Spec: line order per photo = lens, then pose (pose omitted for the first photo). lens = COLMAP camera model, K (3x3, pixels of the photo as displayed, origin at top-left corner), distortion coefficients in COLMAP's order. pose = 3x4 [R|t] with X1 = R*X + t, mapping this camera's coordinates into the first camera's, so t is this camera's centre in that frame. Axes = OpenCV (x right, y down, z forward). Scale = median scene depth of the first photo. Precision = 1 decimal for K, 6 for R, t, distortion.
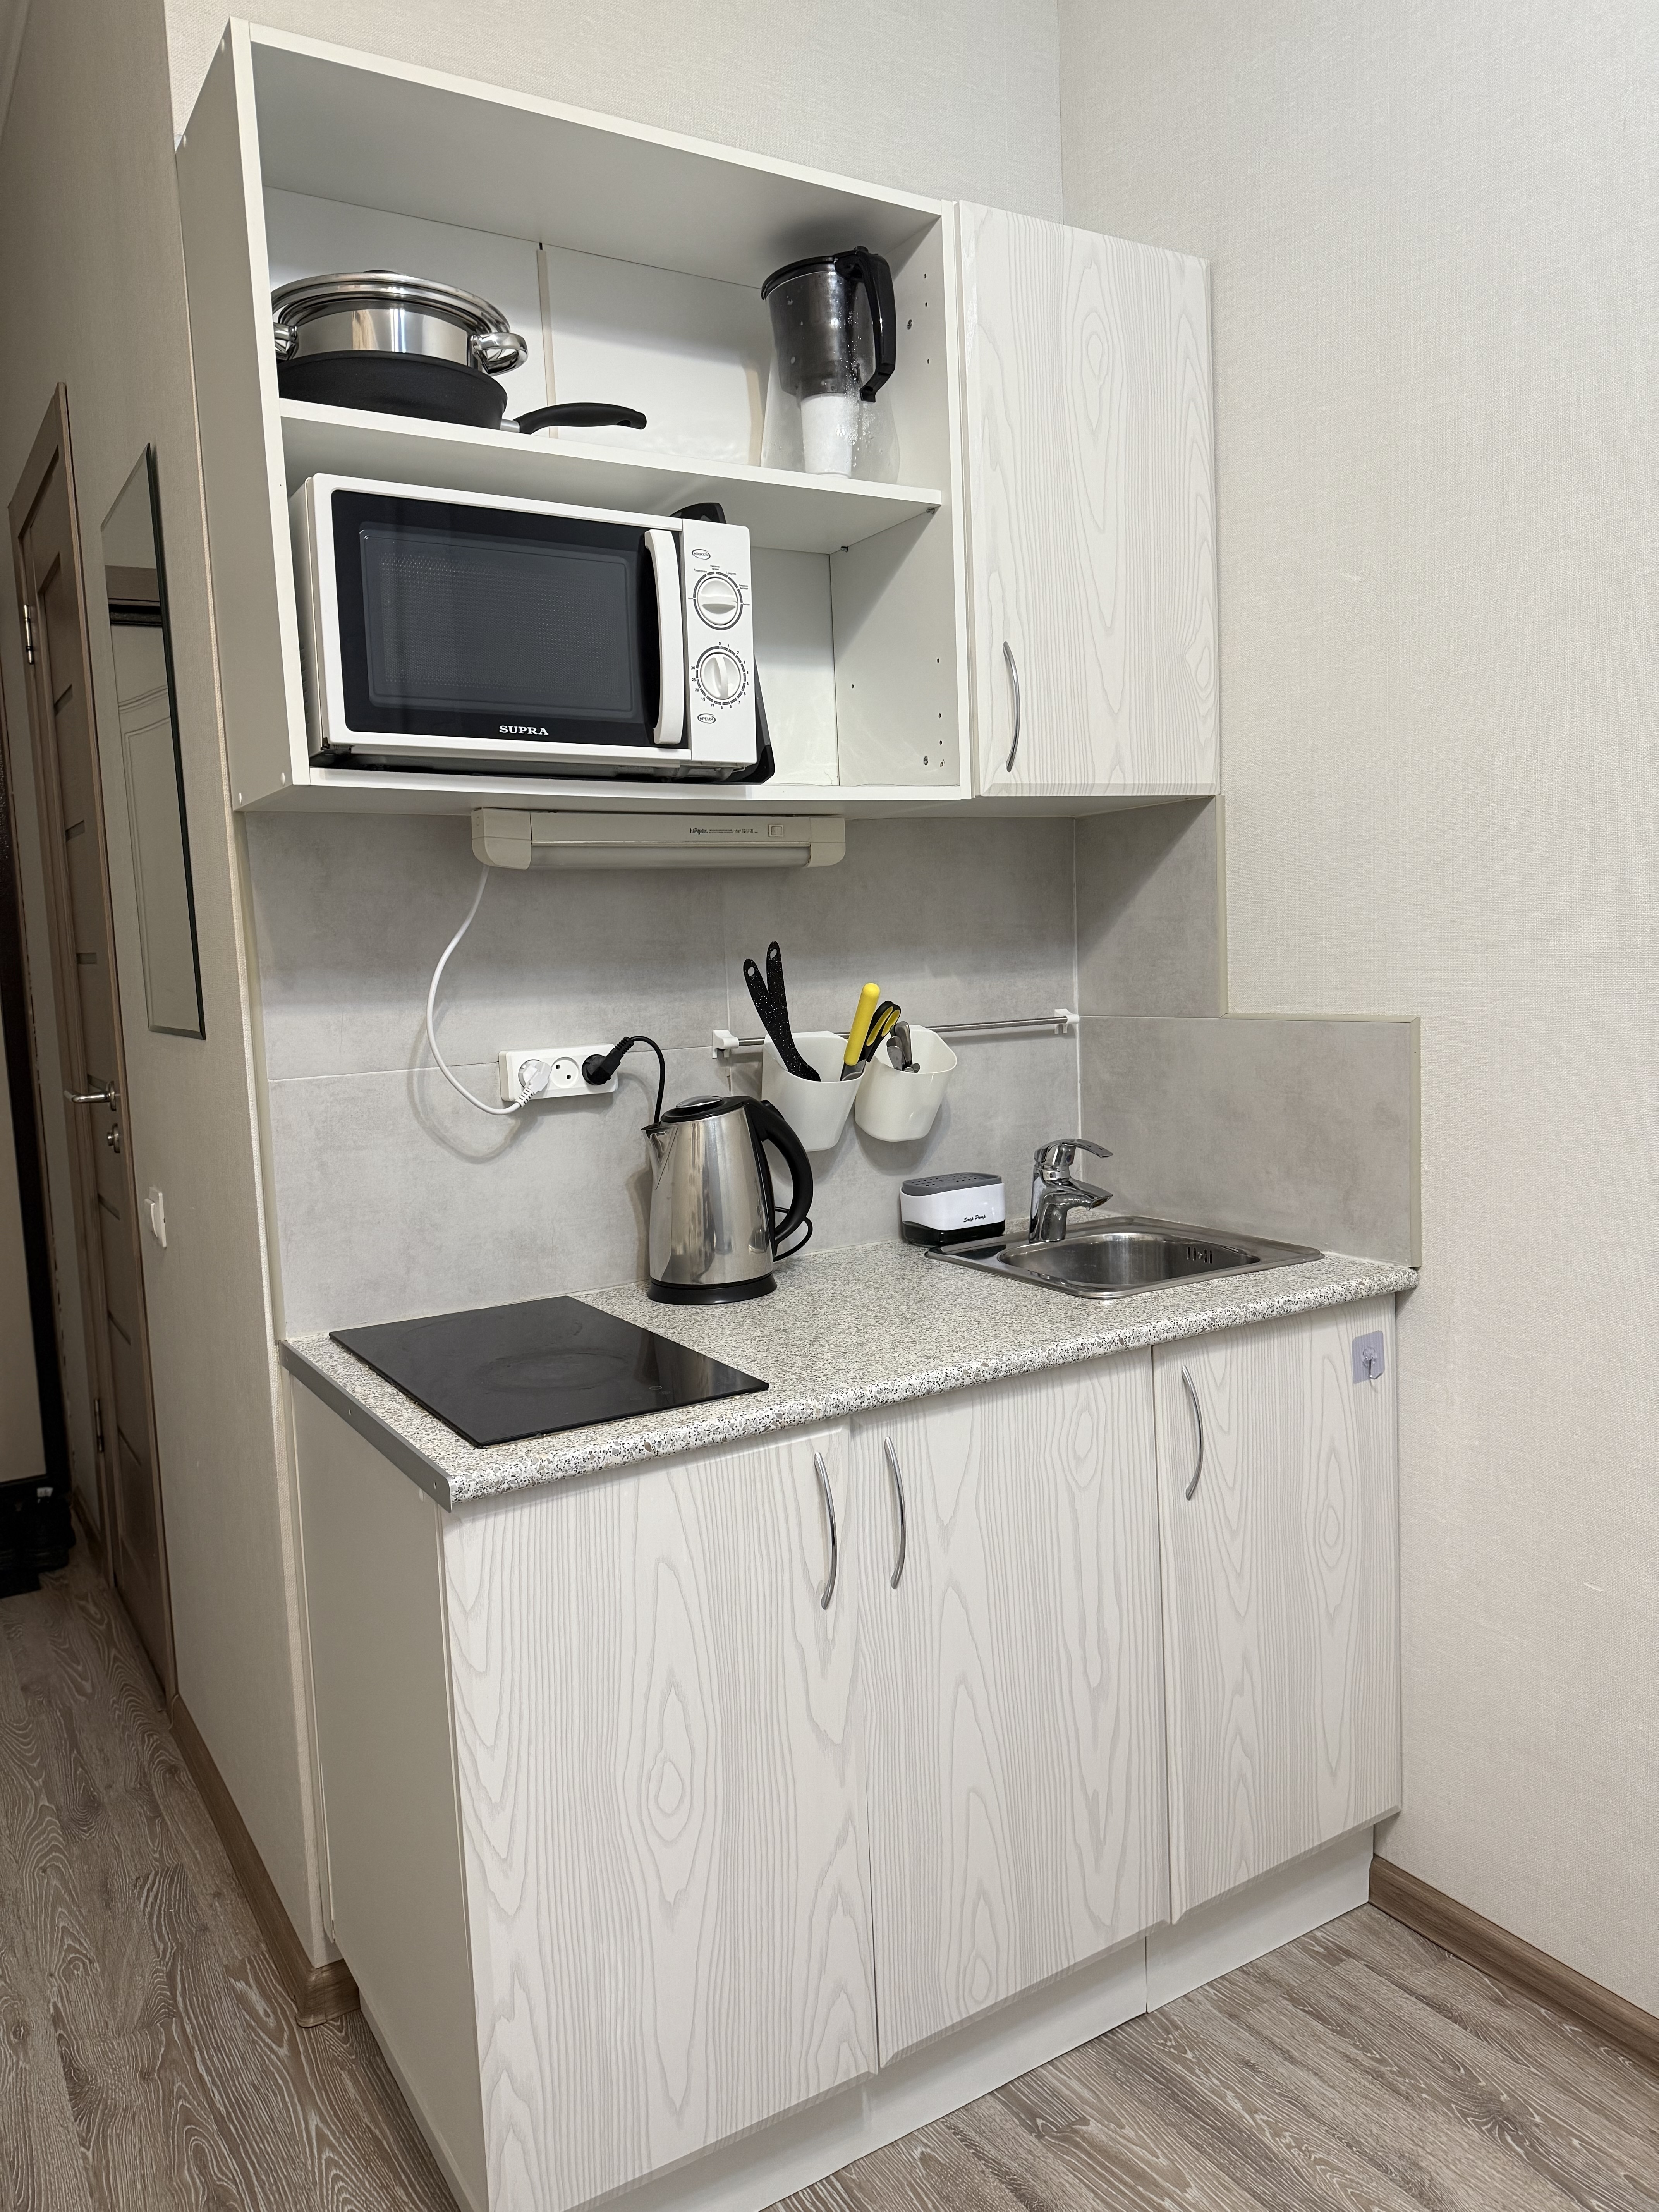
lens RADIAL K [[1553.6, 0, 827.6], [0, 1553.6, 1115.9], [0, 0, 1]] dist [0.053151, -0.058128]
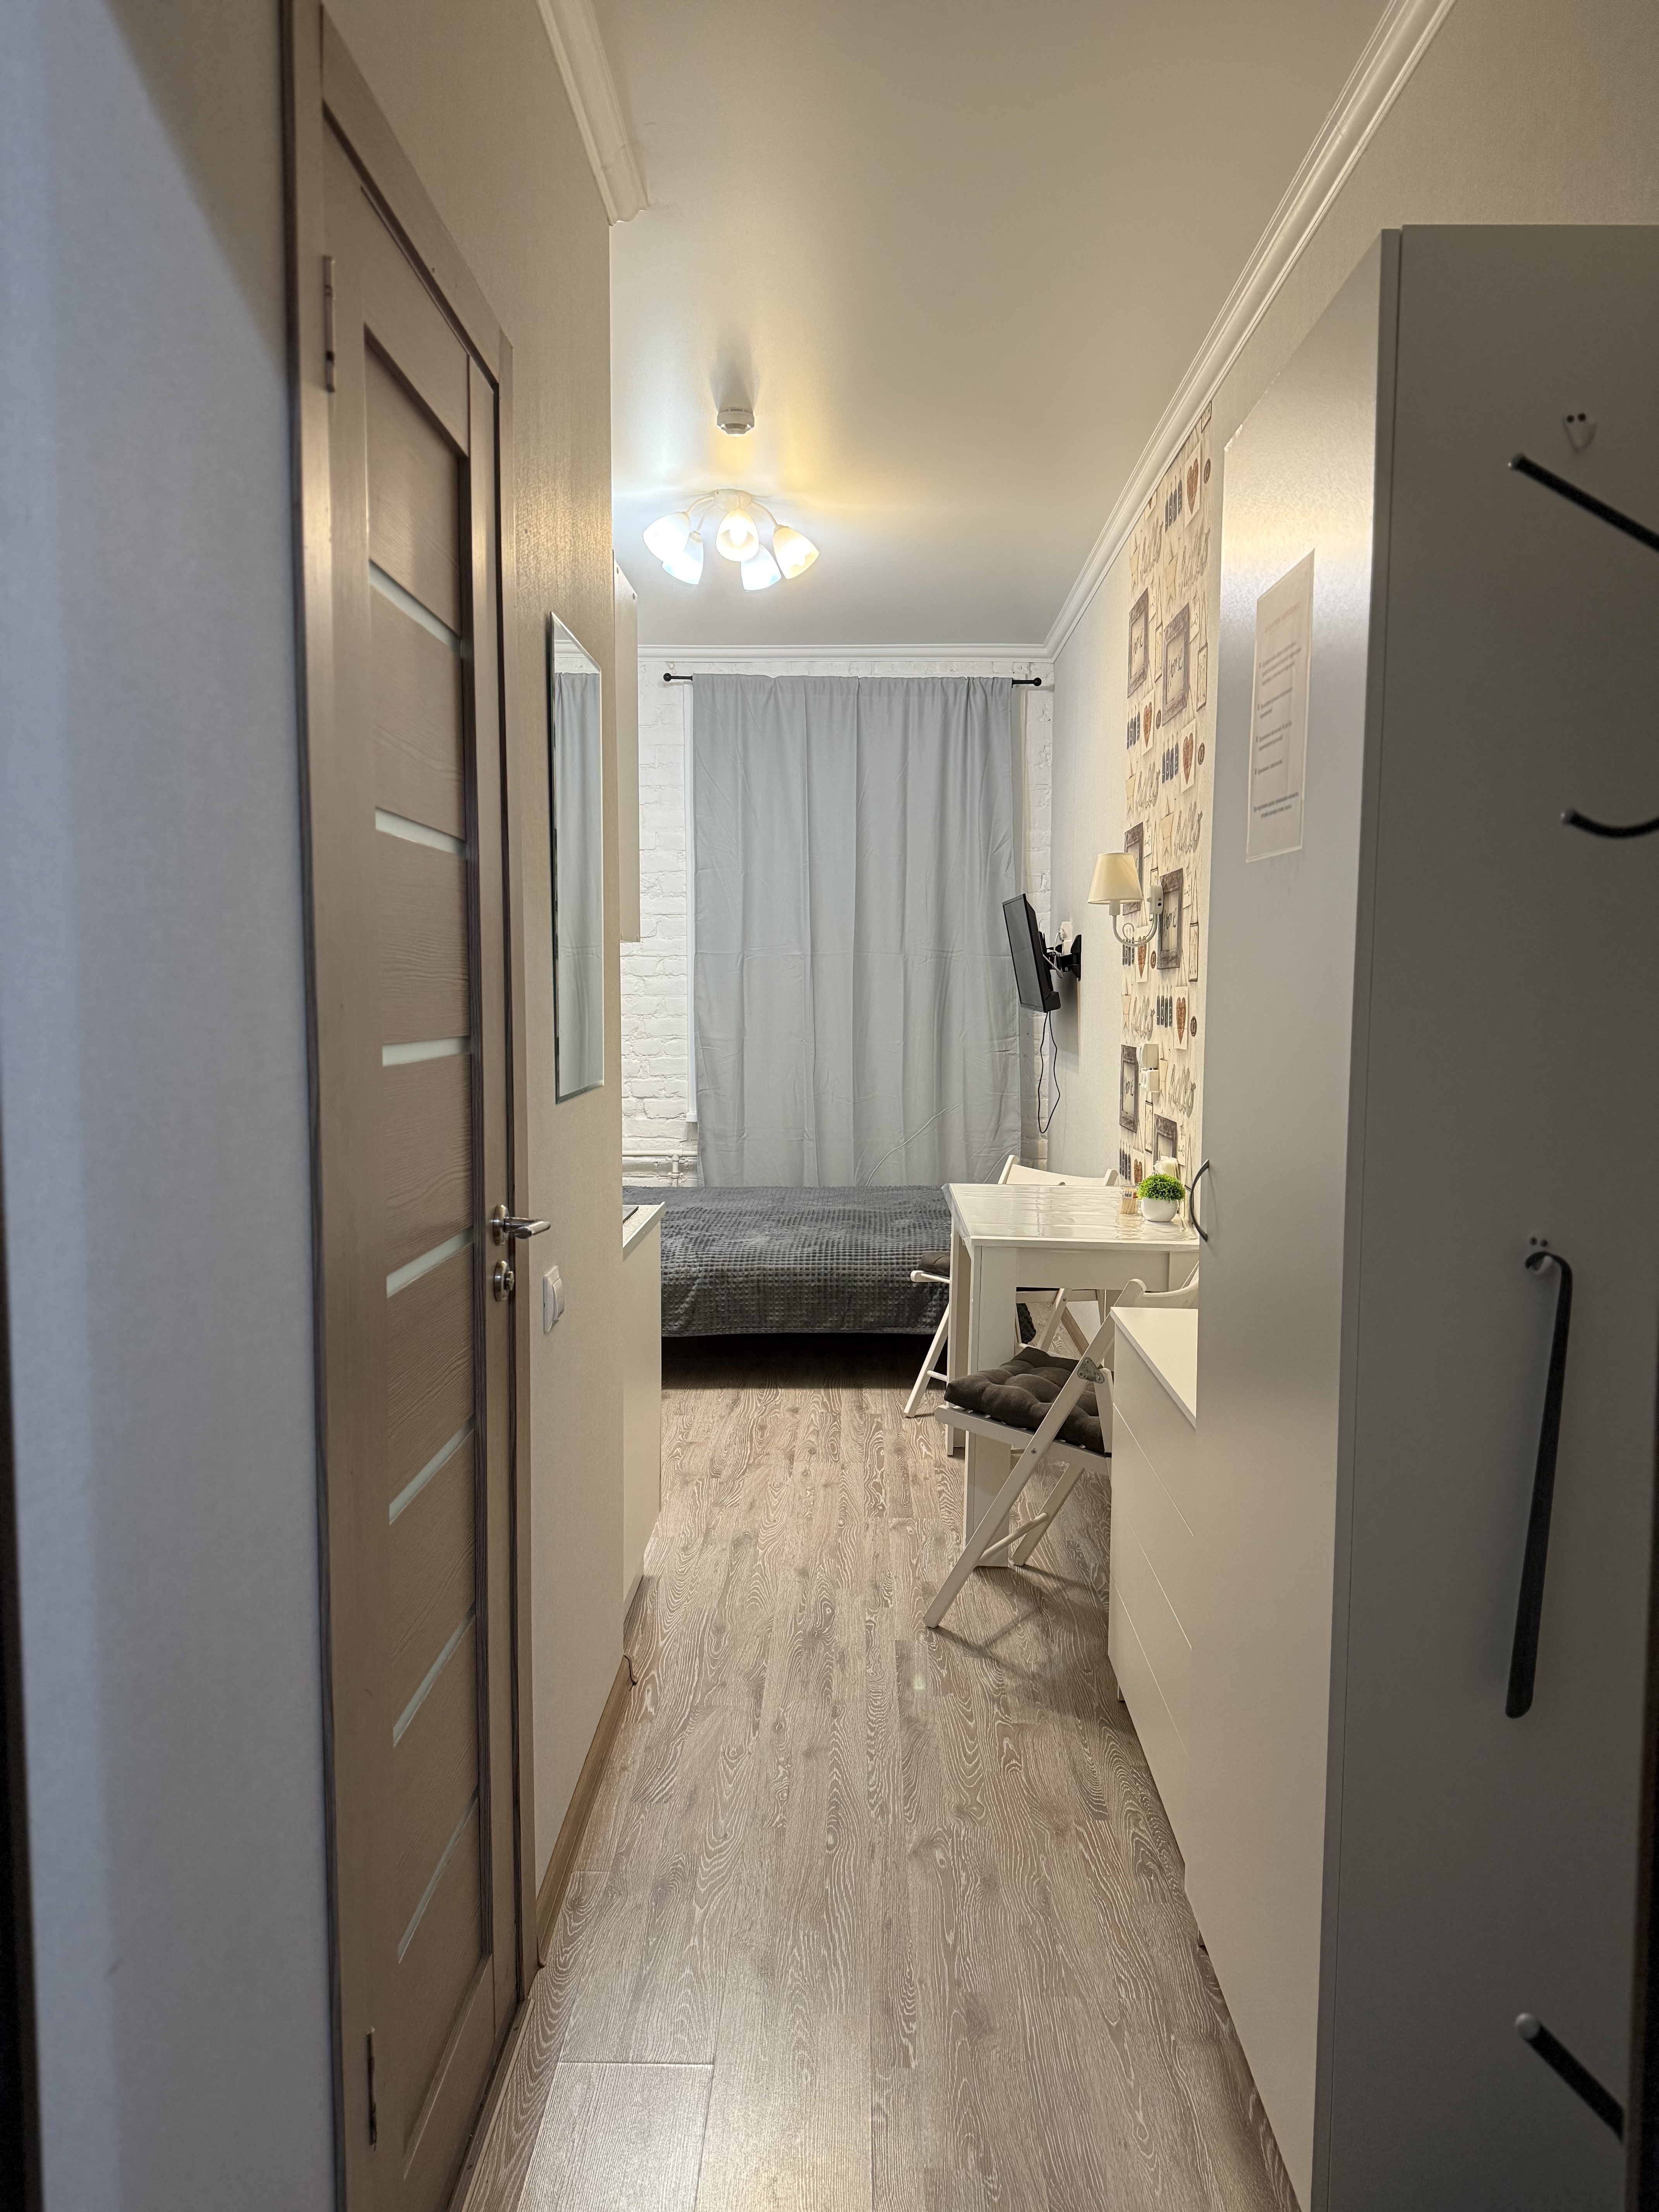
lens RADIAL K [[1533.8, 0, 853.0], [0, 1533.8, 1095.1], [0, 0, 1]] dist [0.079458, -0.128225]
pose [[-0.842244, -0.007415, 0.539046, -1.377291], [0.085688, 0.985352, 0.147440, -0.231599], [-0.532243, 0.170370, -0.829271, 2.098905]]
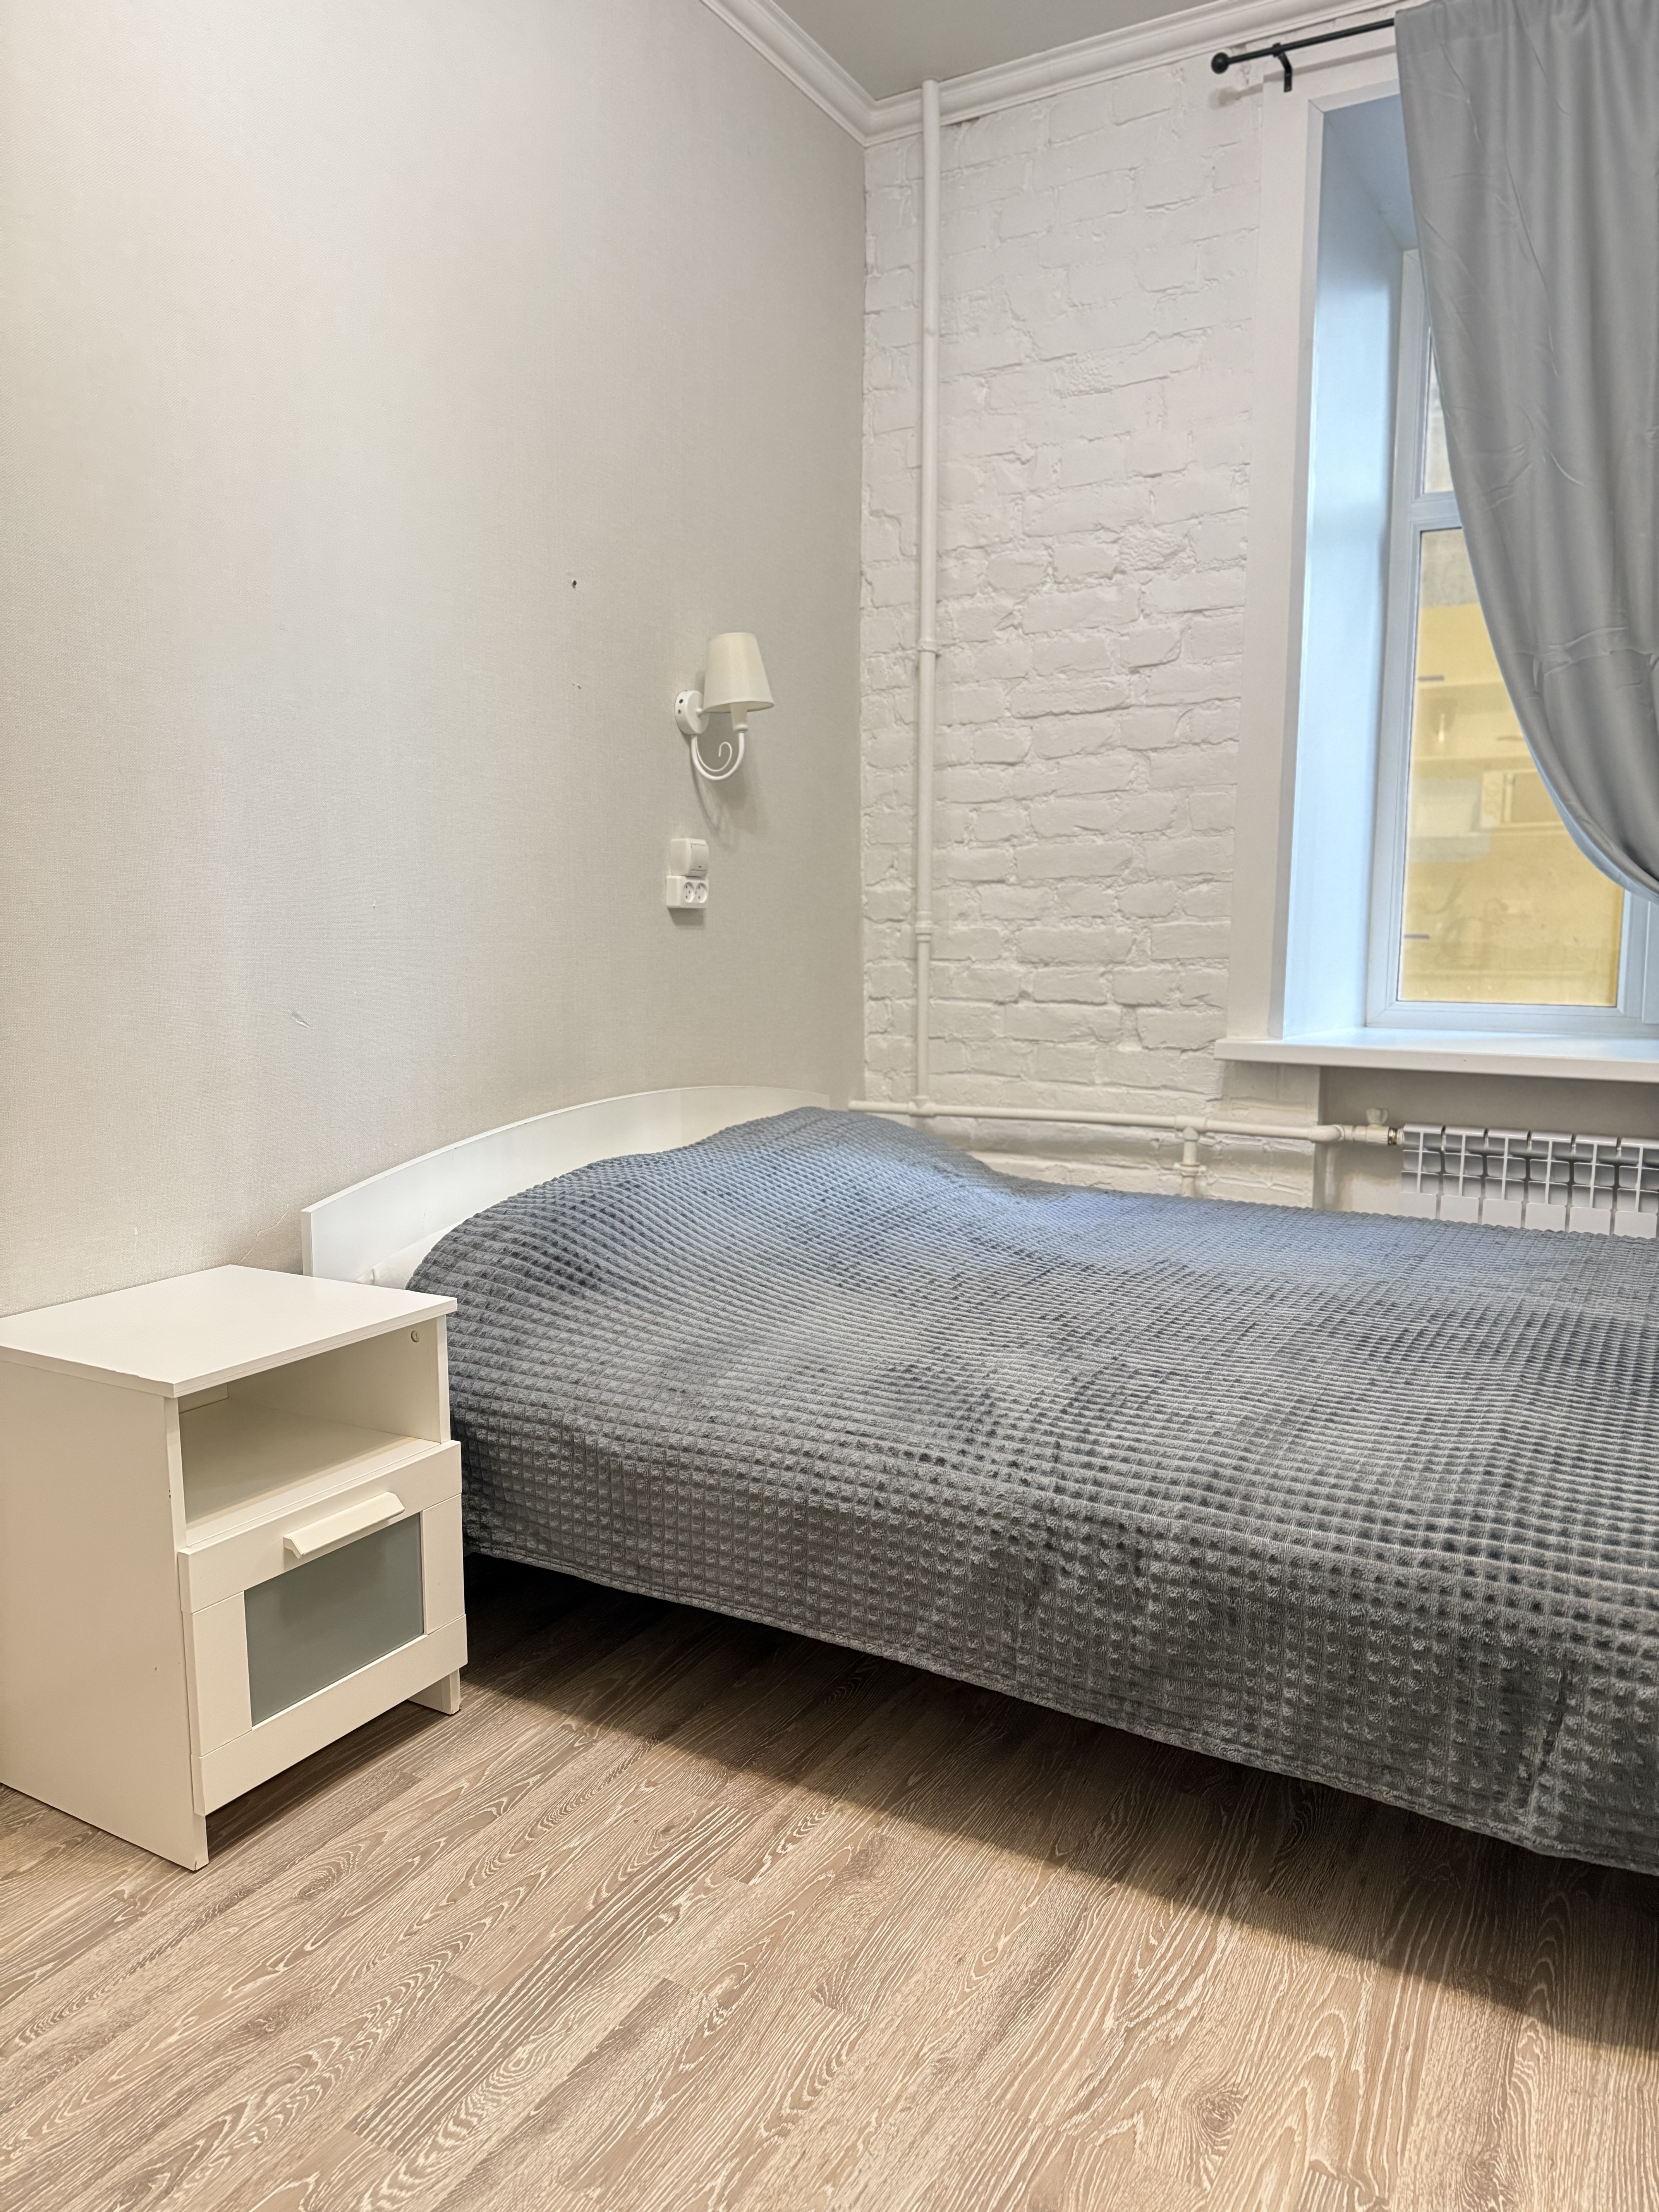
lens RADIAL K [[1536.5, 0, 829.5], [0, 1536.5, 1106.0], [0, 0, 1]] dist [0.090930, -0.106241]
pose [[-0.469244, -0.071794, 0.880145, -0.428831], [0.108900, 0.984377, 0.138356, 0.089638], [-0.876328, 0.160771, -0.454095, 0.521130]]
